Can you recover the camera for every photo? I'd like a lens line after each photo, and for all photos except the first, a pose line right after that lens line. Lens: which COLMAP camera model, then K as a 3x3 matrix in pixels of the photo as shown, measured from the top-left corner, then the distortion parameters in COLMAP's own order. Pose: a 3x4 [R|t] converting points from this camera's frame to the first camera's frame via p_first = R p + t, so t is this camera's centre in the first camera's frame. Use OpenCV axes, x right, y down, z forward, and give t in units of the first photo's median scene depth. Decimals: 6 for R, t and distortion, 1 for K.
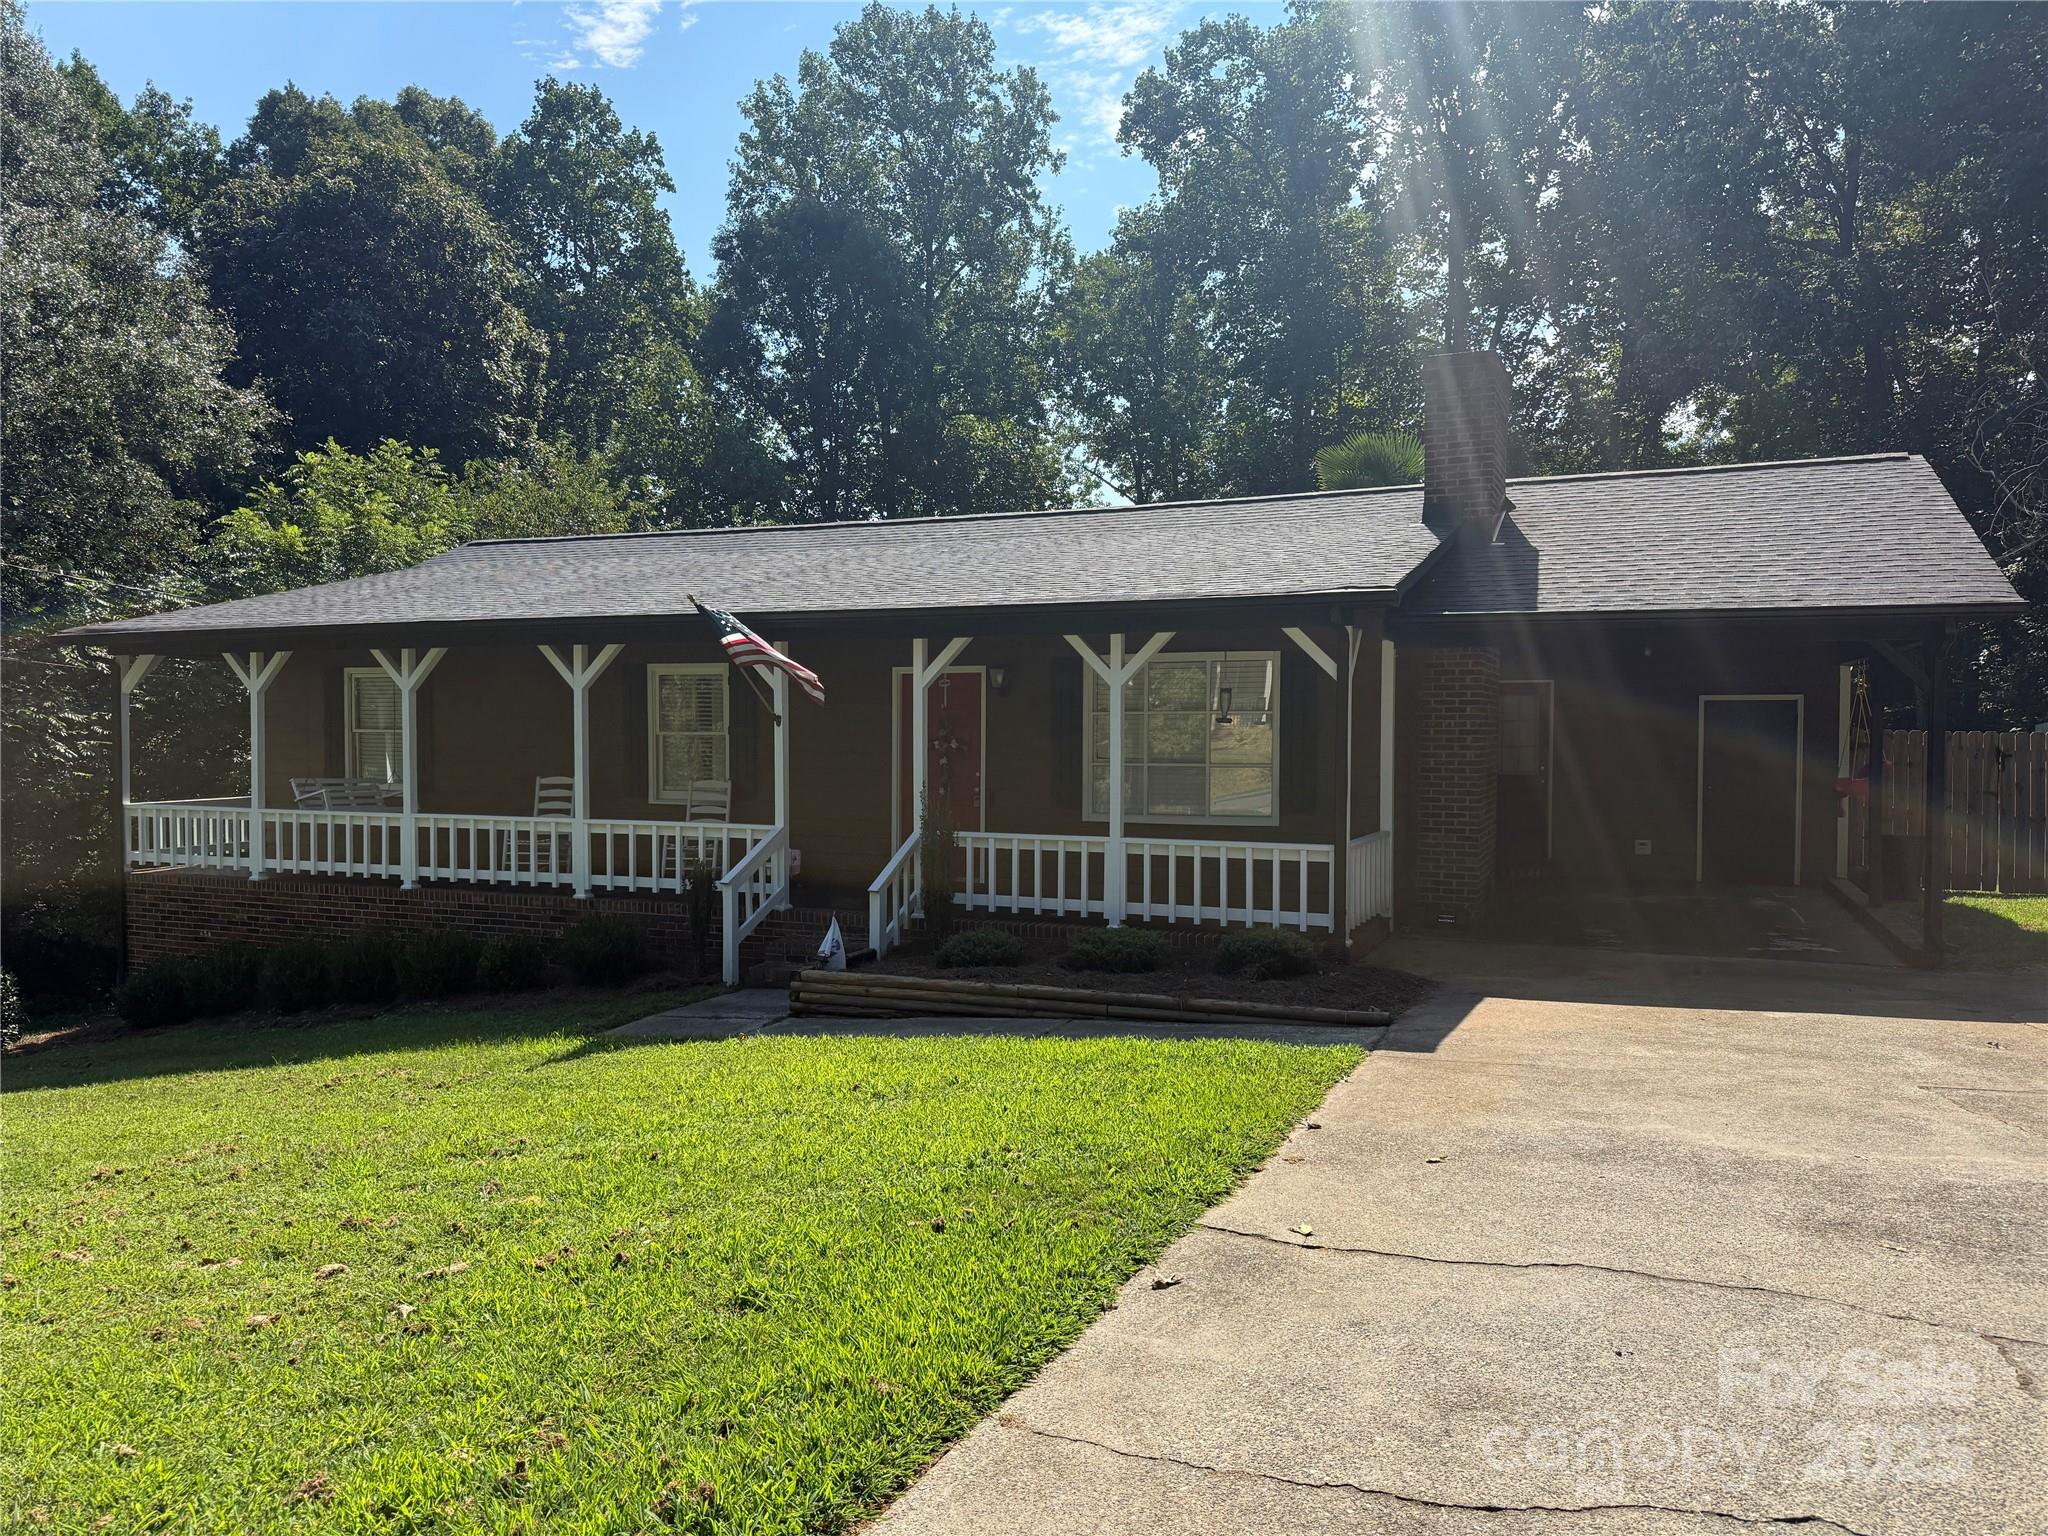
lens RADIAL K [[1422.5, 0, 1022.0], [0, 1422.5, 785.0], [0, 0, 1]] dist [0.086741, -0.119634]
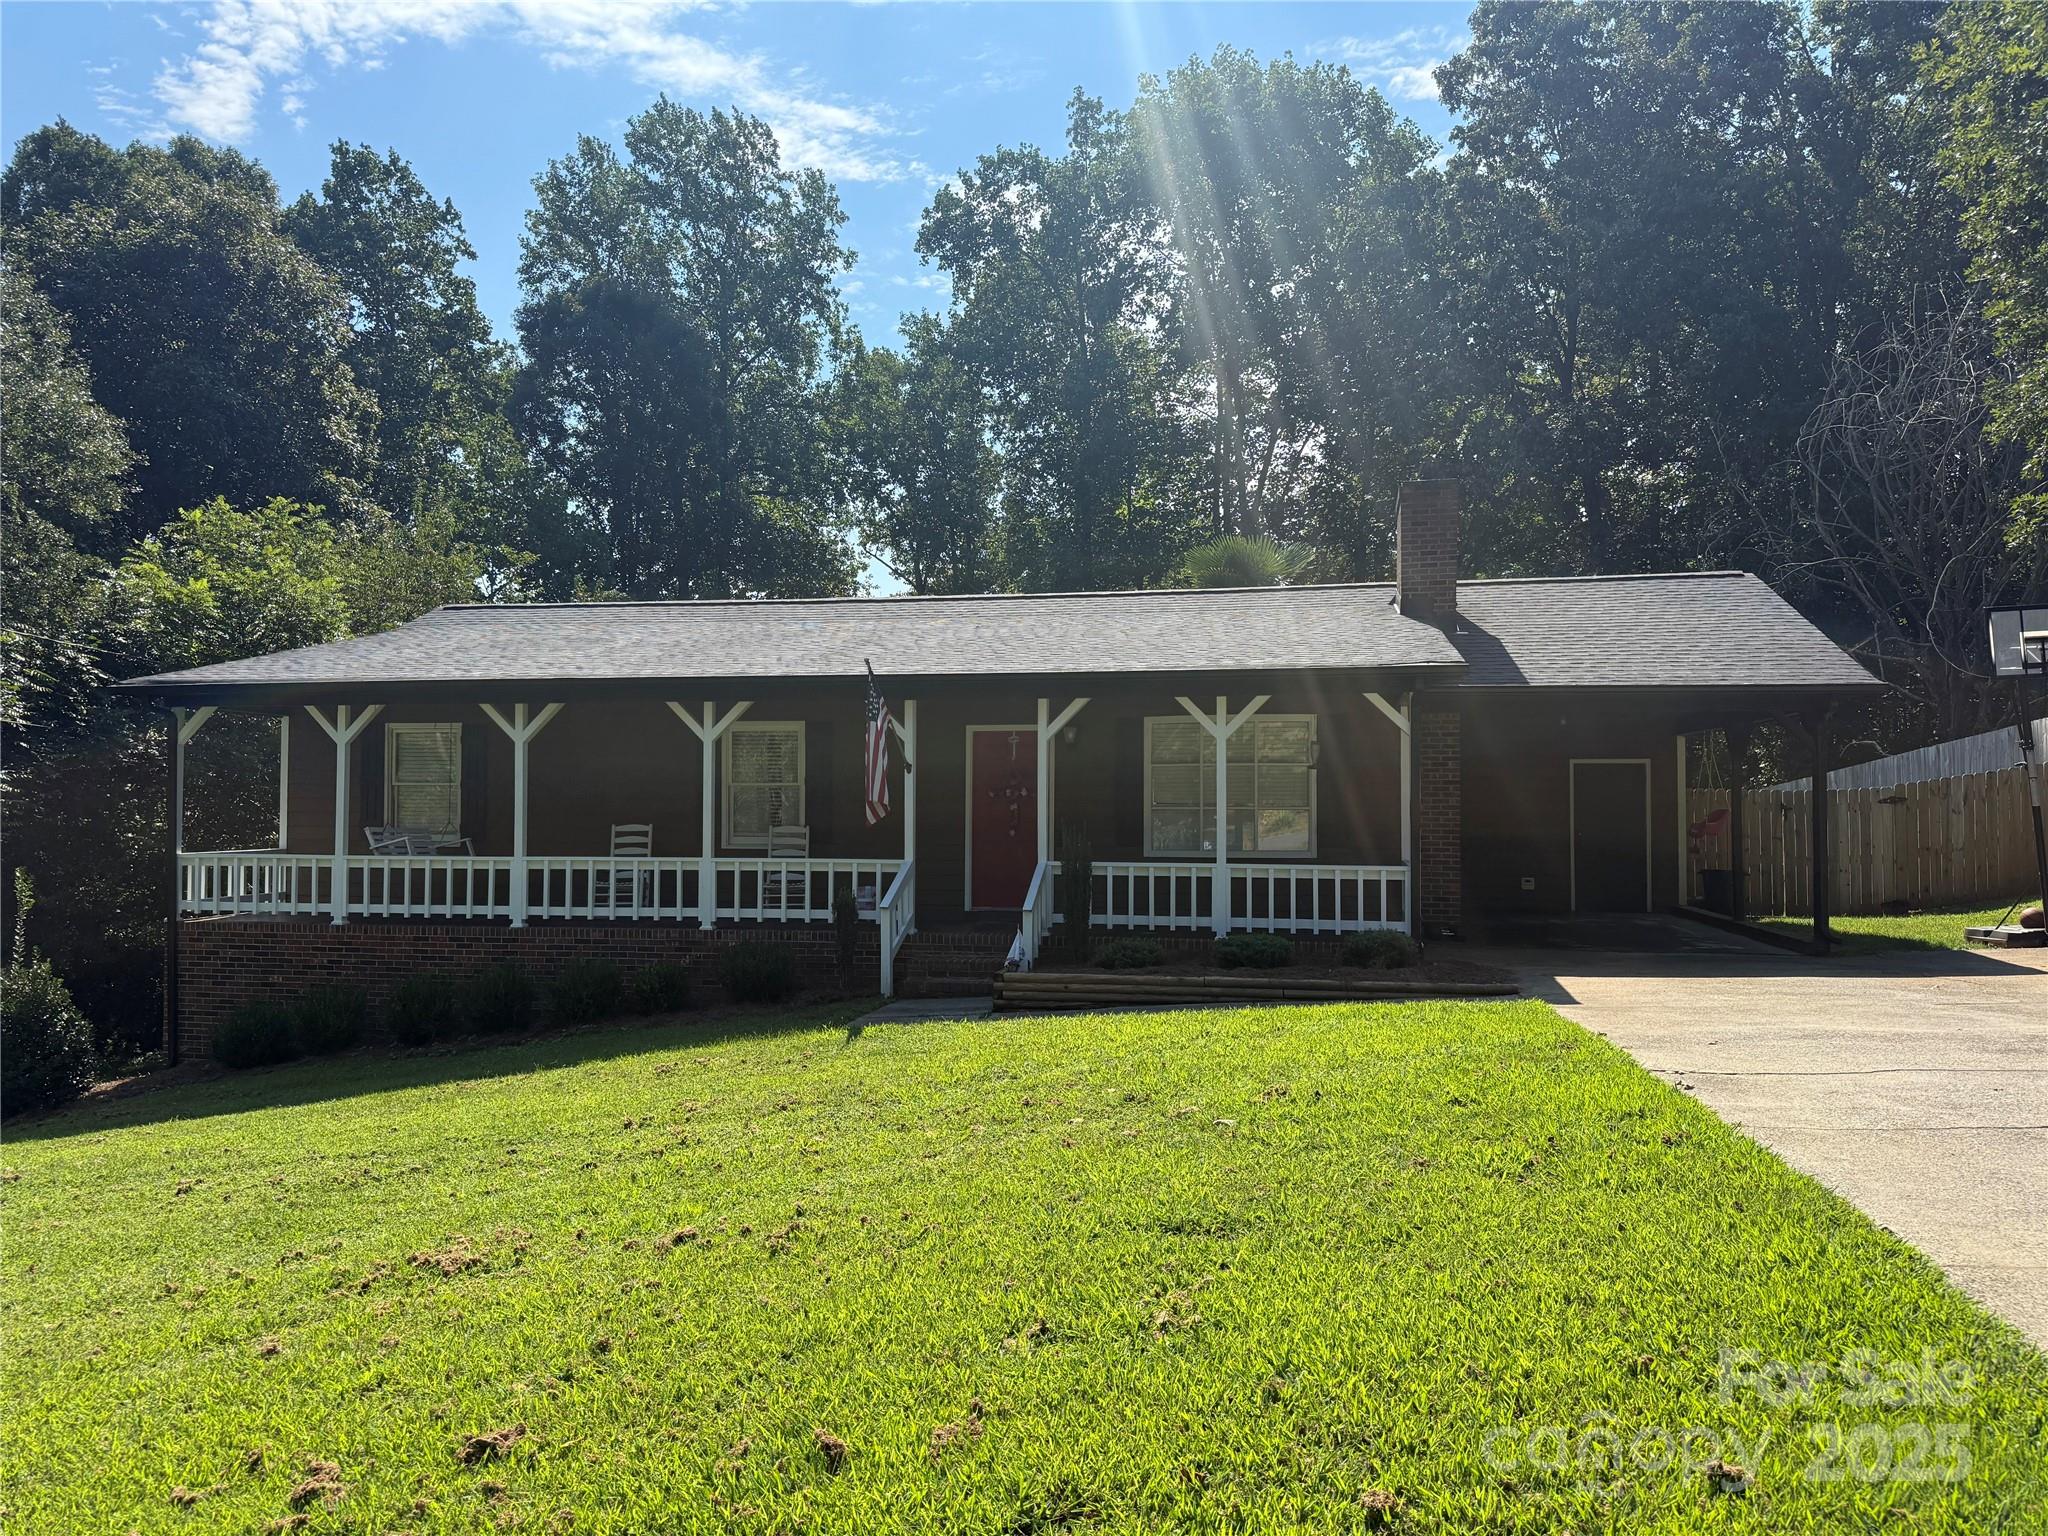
lens RADIAL K [[1428.9, 0, 1024.2], [0, 1428.9, 795.3], [0, 0, 1]] dist [0.061379, -0.070129]
pose [[0.978110, 0.002633, 0.208073, -0.284207], [0.007615, 0.998797, -0.048435, 0.029114], [-0.207950, 0.048960, 0.976913, -0.130031]]
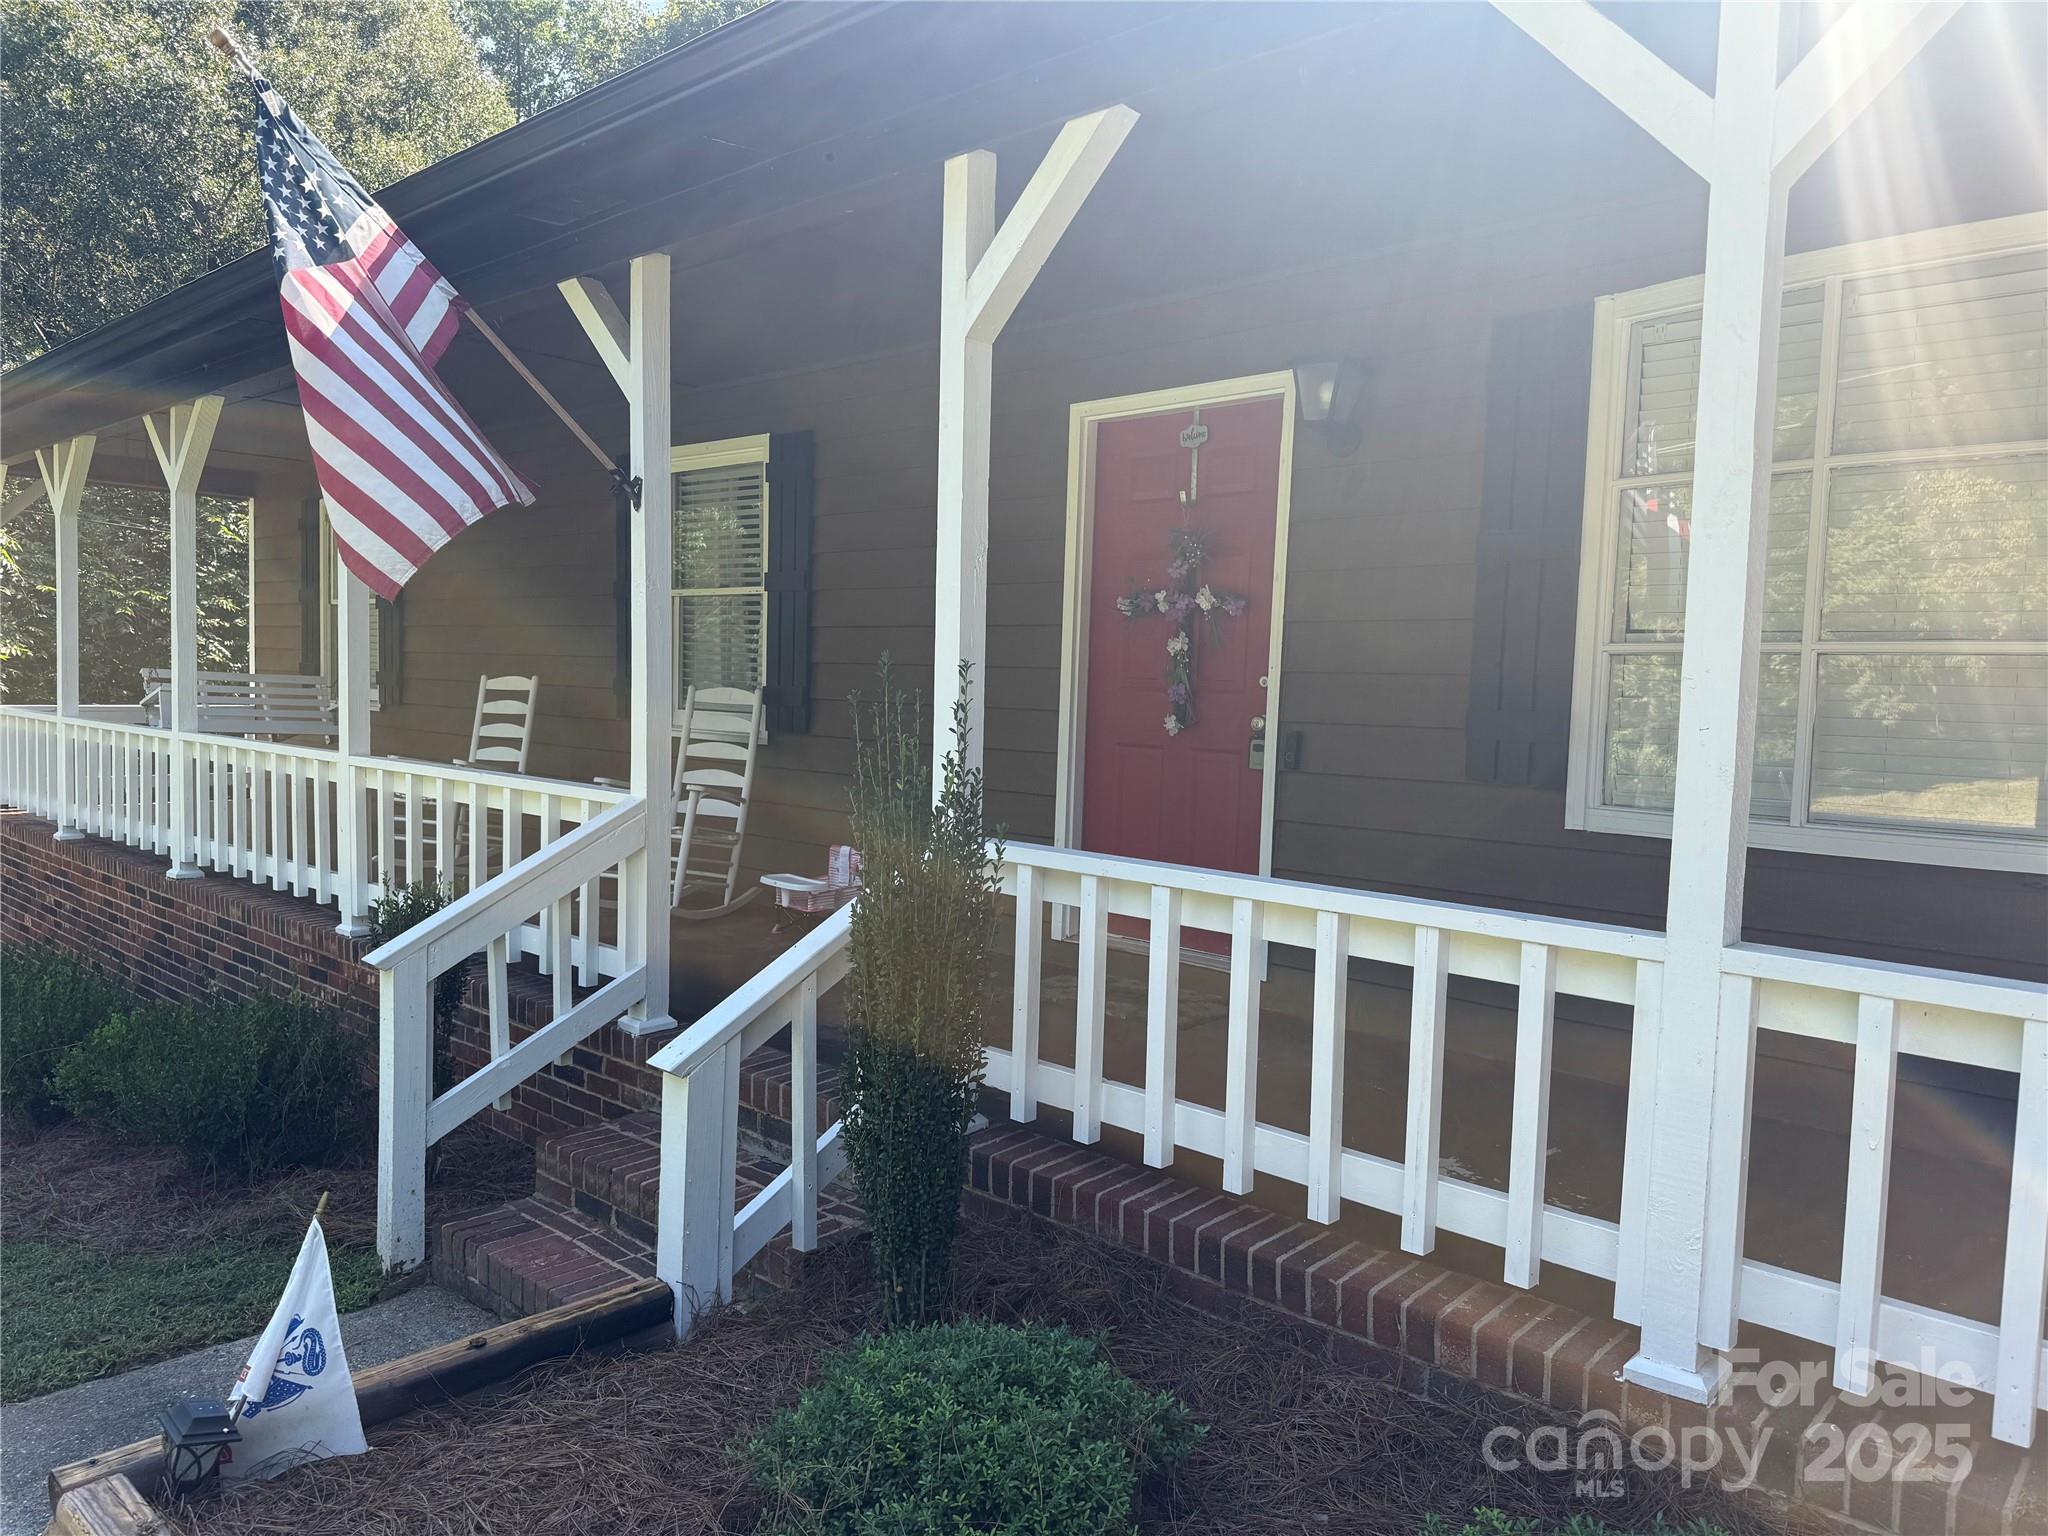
lens RADIAL K [[1428.9, 0, 1024.2], [0, 1428.9, 795.3], [0, 0, 1]] dist [0.061379, -0.070129]
pose [[0.940624, 0.051826, -0.335472, 0.034482], [-0.040842, 0.998376, 0.039718, 0.009829], [0.336986, -0.023658, 0.941213, 0.620093]]
